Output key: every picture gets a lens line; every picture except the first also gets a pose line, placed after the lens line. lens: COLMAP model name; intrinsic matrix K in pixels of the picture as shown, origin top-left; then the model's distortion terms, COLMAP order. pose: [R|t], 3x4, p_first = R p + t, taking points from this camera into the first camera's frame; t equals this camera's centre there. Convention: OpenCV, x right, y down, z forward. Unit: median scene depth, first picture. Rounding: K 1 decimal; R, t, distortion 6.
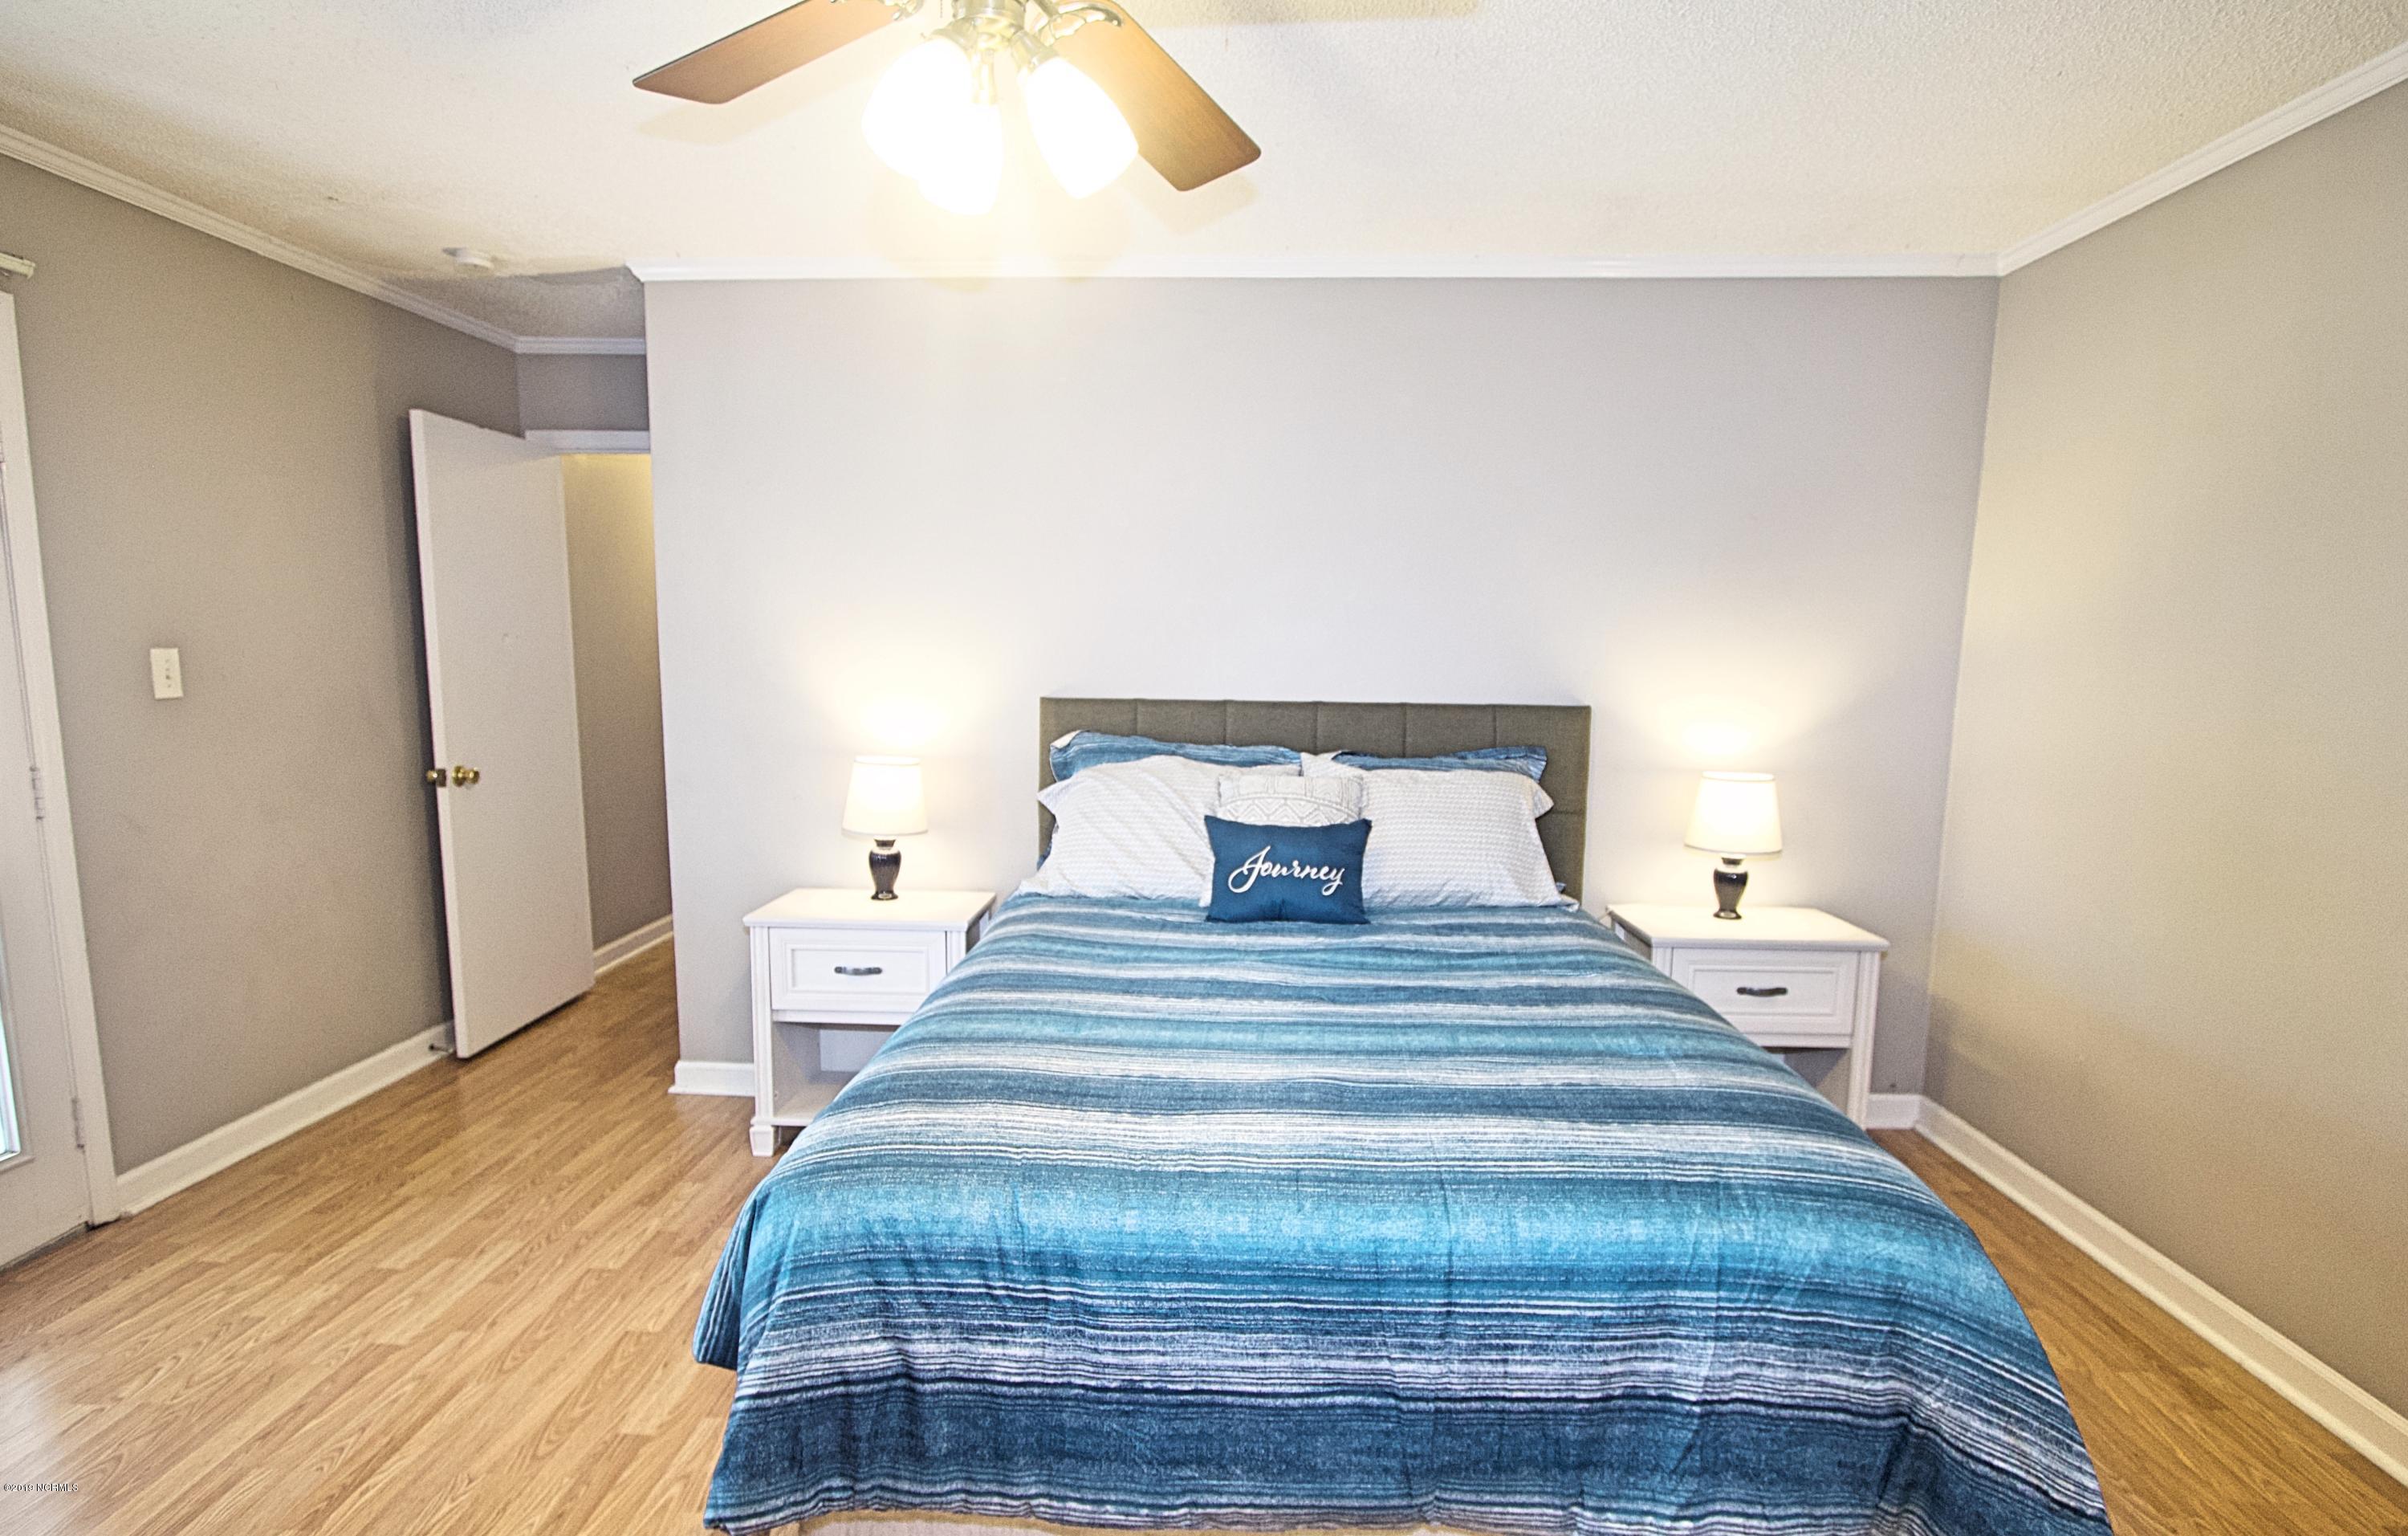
lens RADIAL K [[1209.8, 0, 1200.7], [0, 1209.8, 791.5], [0, 0, 1]] dist [-0.015533, 0.000803]
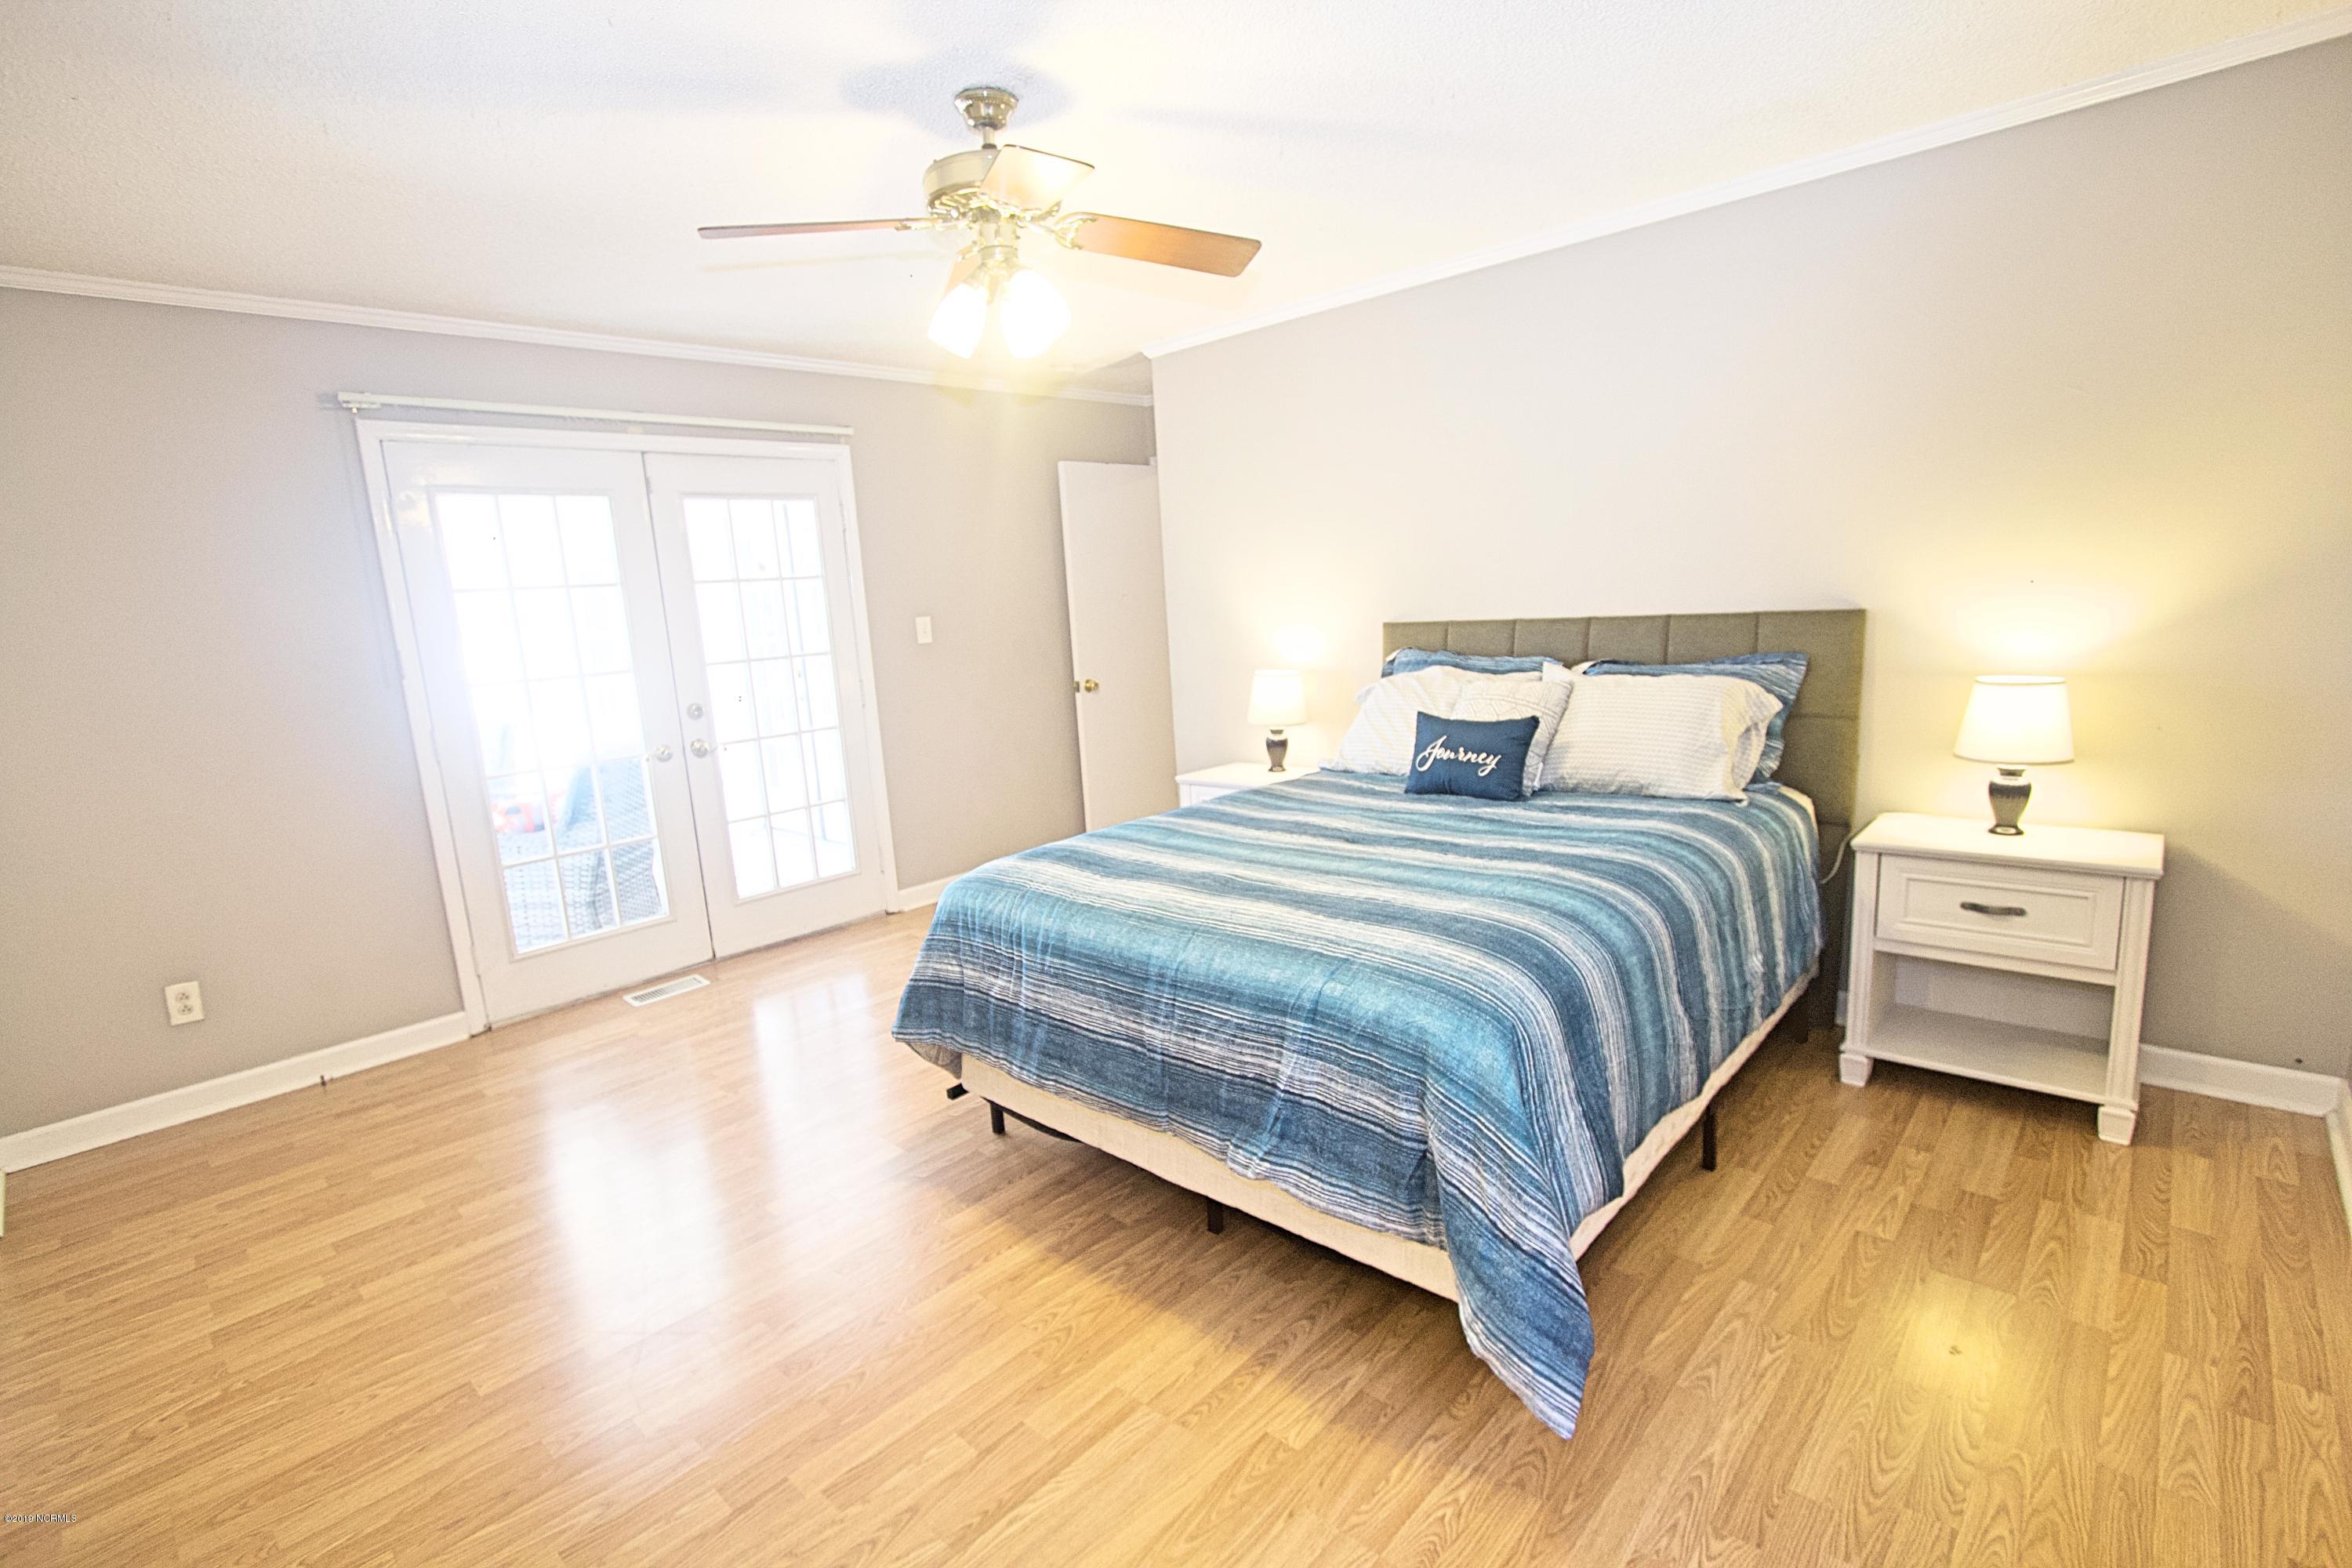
lens RADIAL K [[1078.7, 0, 1175.9], [0, 1078.7, 772.8], [0, 0, 1]] dist [-0.008334, 0.000123]
pose [[0.761130, 0.048368, -0.646793, 0.802227], [-0.010256, 0.997988, 0.062563, 0.022599], [0.648518, -0.040985, 0.760095, -0.059396]]
